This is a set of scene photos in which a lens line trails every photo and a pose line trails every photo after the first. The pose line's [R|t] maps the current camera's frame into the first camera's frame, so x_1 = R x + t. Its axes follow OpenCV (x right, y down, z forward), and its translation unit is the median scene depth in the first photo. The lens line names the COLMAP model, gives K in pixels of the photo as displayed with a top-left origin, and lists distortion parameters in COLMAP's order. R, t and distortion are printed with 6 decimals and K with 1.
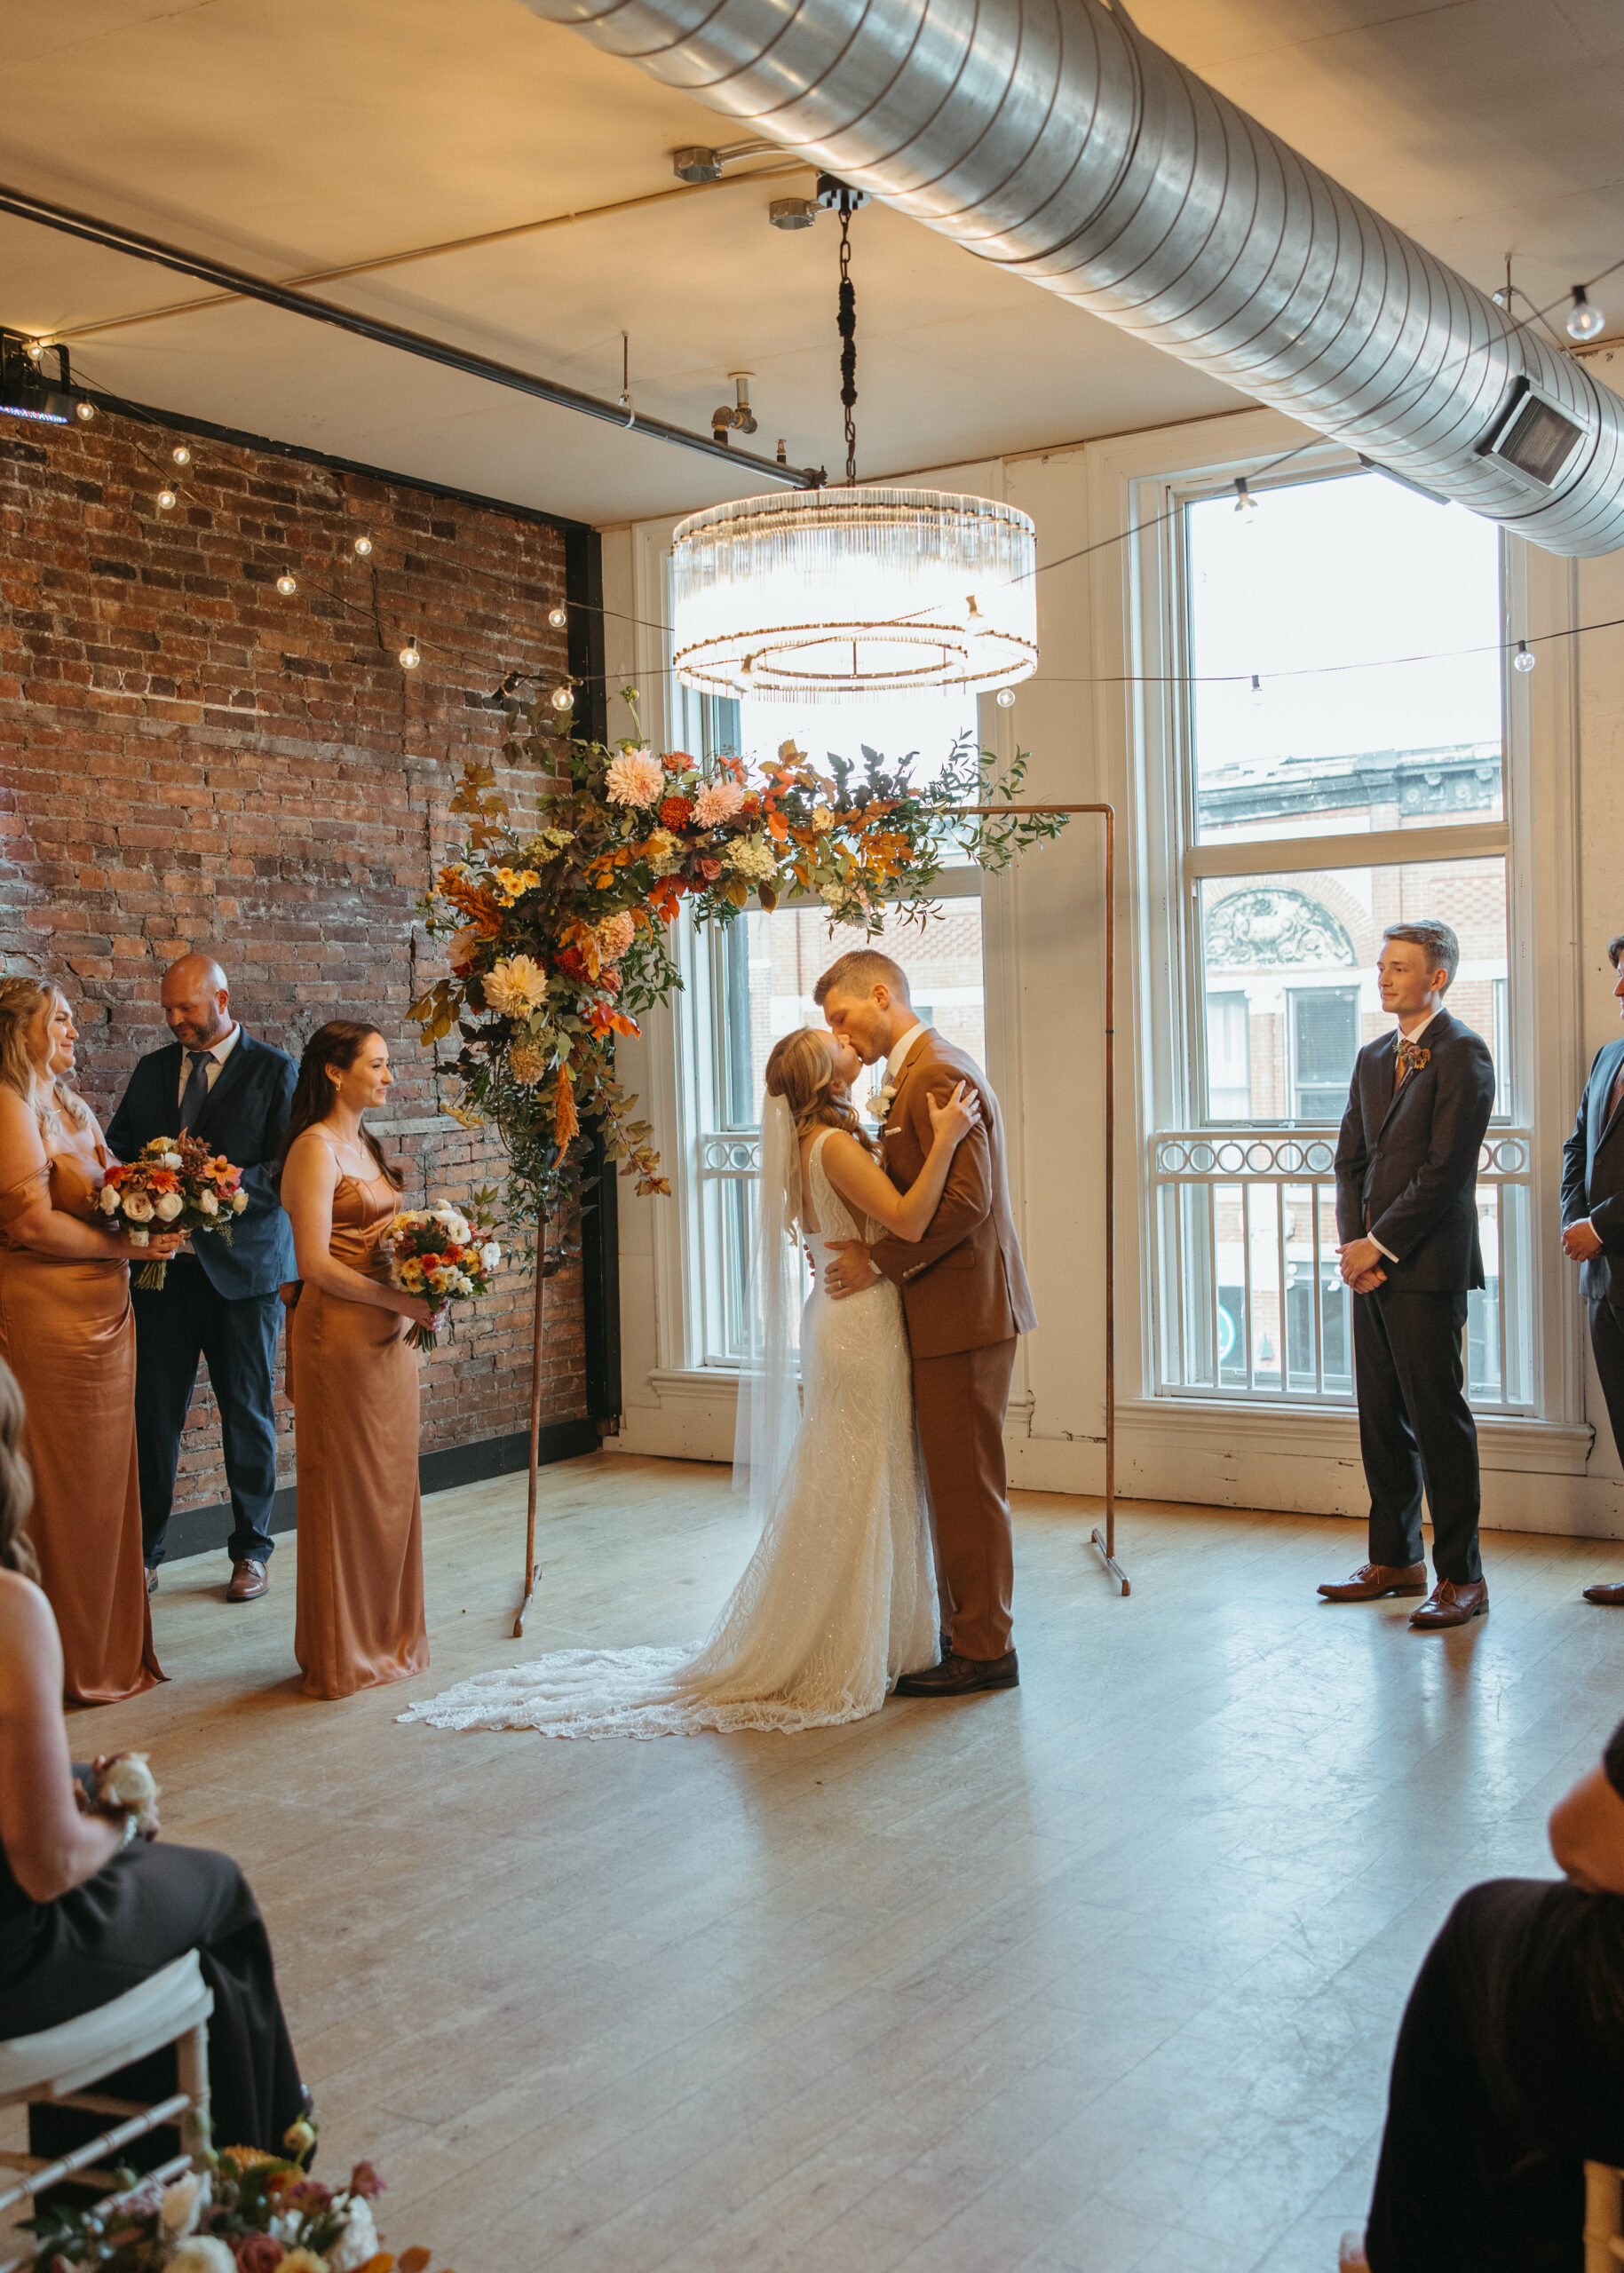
lens RADIAL K [[2467.9, 0, 851.6], [0, 2467.9, 1169.9], [0, 0, 1]] dist [0.005122, 0.016350]
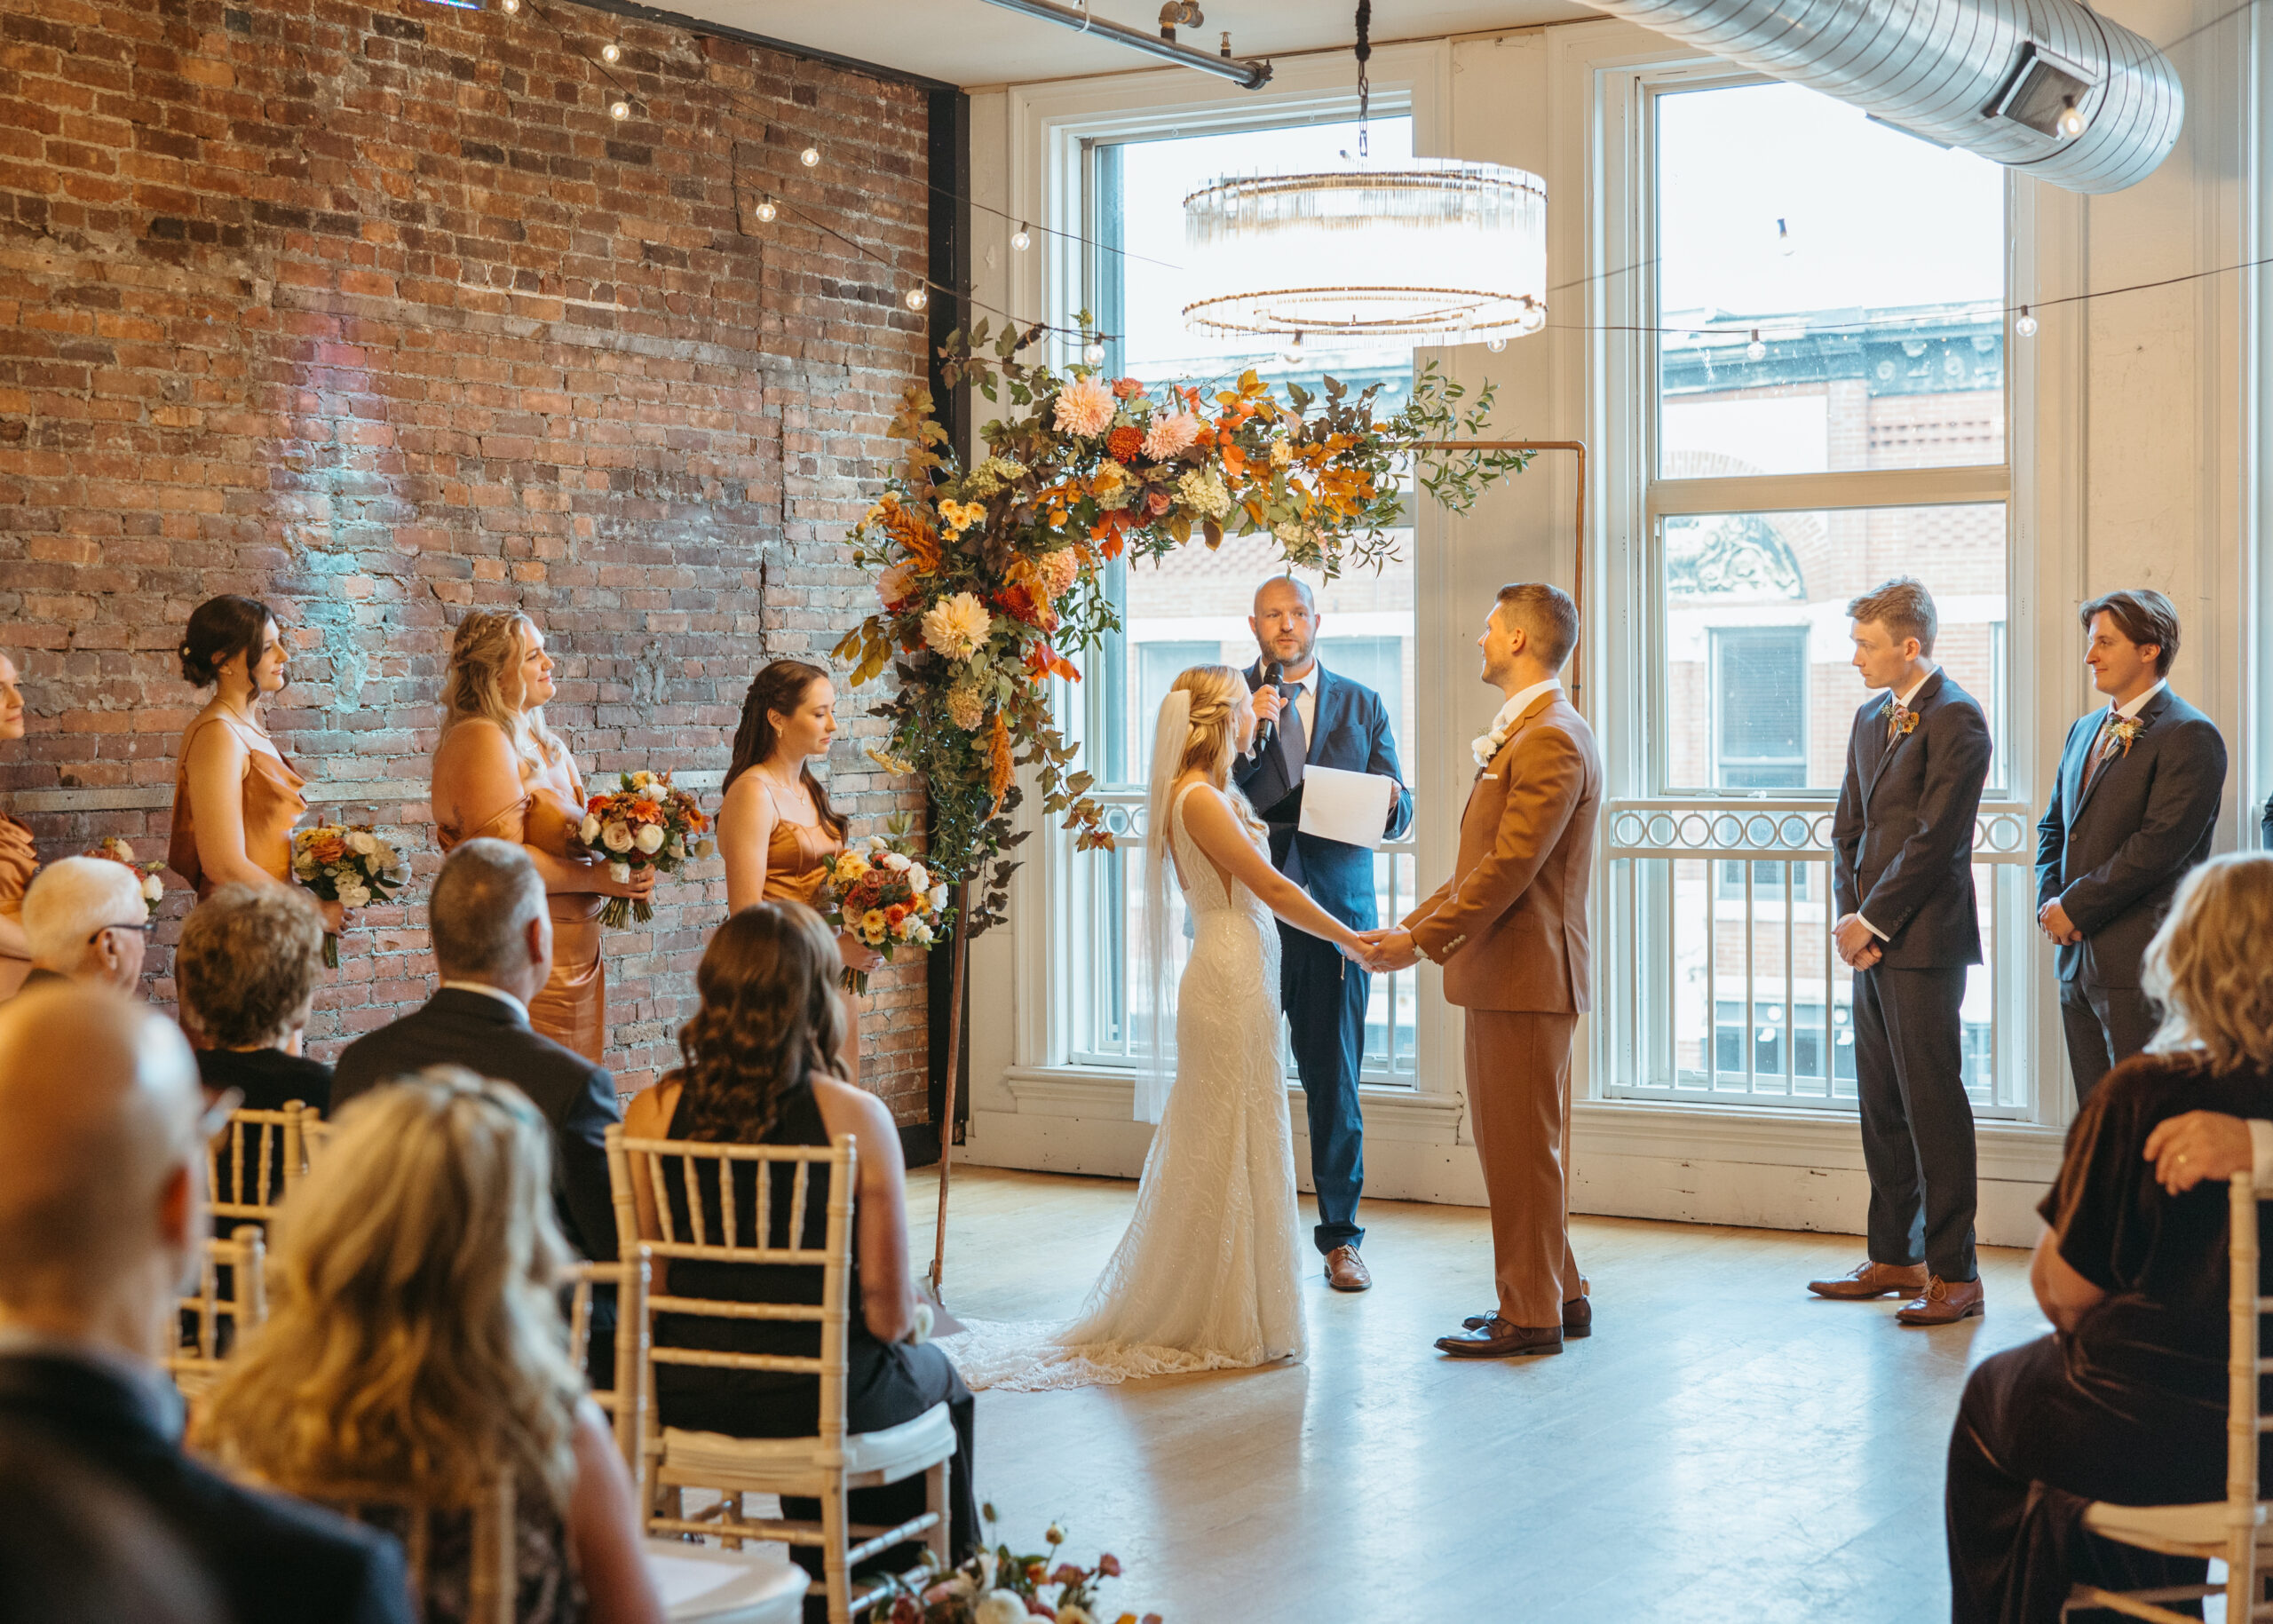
lens RADIAL K [[3624.9, 0, 1136.5], [0, 3624.9, 812.0], [0, 0, 1]] dist [0.001186, 0.014357]
pose [[0.999500, 0.020935, 0.023713, -0.086001], [-0.020520, 0.999634, -0.017628, 0.017060], [-0.024074, 0.017133, 0.999563, -0.330614]]
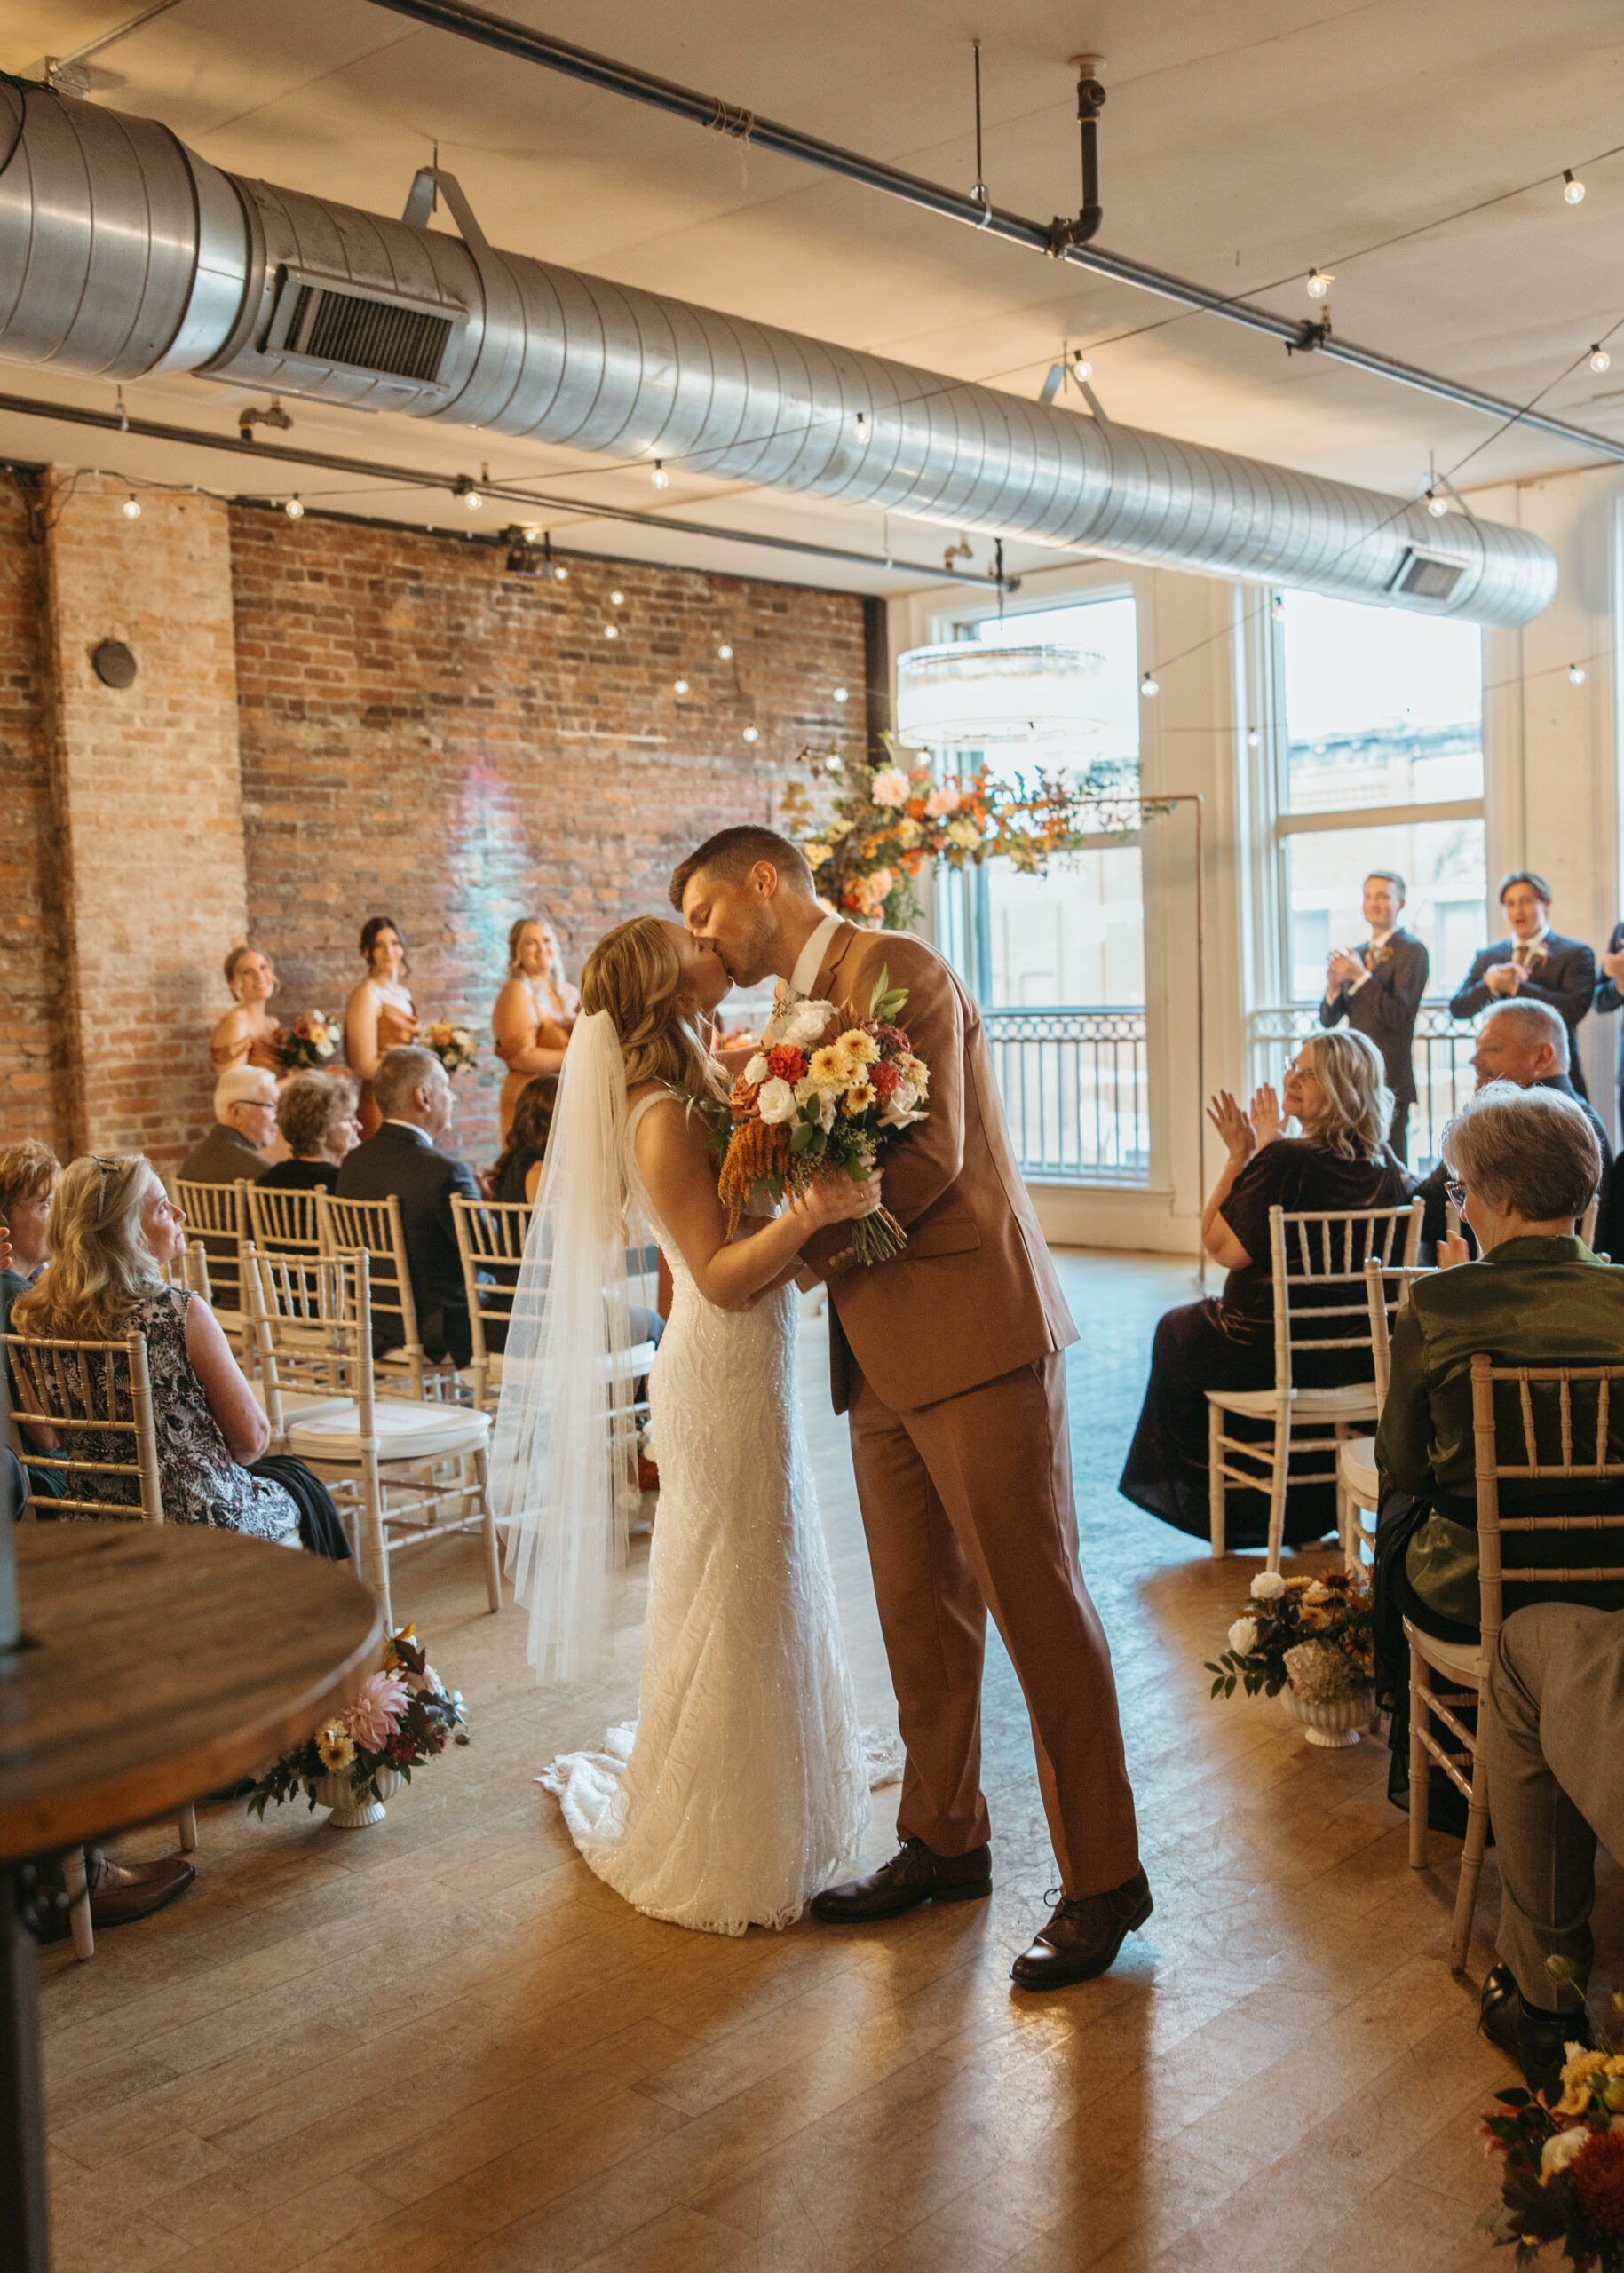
lens RADIAL K [[2289.8, 0, 816.6], [0, 2289.8, 1104.5], [0, 0, 1]] dist [-0.001681, 0.001871]
pose [[0.987409, 0.001609, -0.158179, 0.089668], [0.001072, 0.999857, 0.016861, 0.020553], [0.158184, -0.016818, 0.987266, -0.432931]]
